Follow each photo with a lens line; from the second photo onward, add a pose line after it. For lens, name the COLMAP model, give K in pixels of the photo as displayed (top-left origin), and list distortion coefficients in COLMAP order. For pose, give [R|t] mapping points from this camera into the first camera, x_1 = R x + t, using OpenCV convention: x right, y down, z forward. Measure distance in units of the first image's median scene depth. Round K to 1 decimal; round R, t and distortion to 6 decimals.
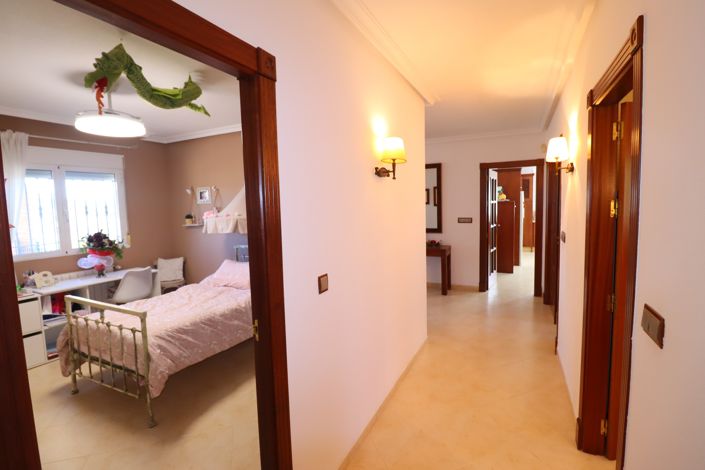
lens RADIAL K [[326.9, 0, 352.7], [0, 326.9, 232.7], [0, 0, 1]] dist [-0.013013, -0.006246]
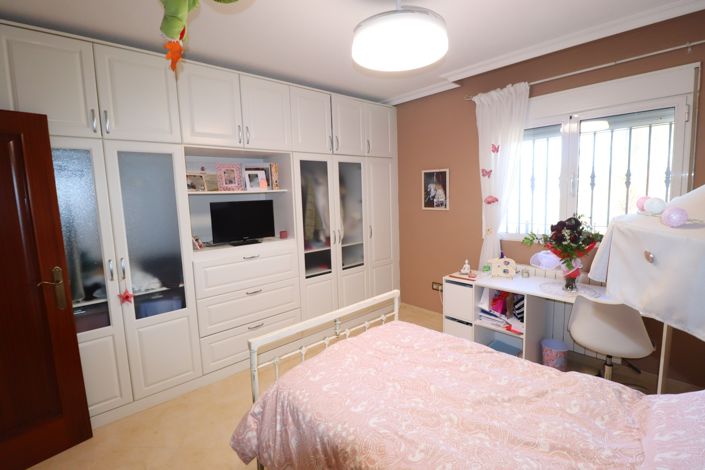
lens RADIAL K [[326.9, 0, 352.3], [0, 326.9, 232.2], [0, 0, 1]] dist [-0.013013, -0.006246]
pose [[-0.354321, 0.149024, -0.923173, -0.079748], [-0.037753, 0.984136, 0.173355, -0.069973], [0.934362, 0.096276, -0.343074, 0.912028]]
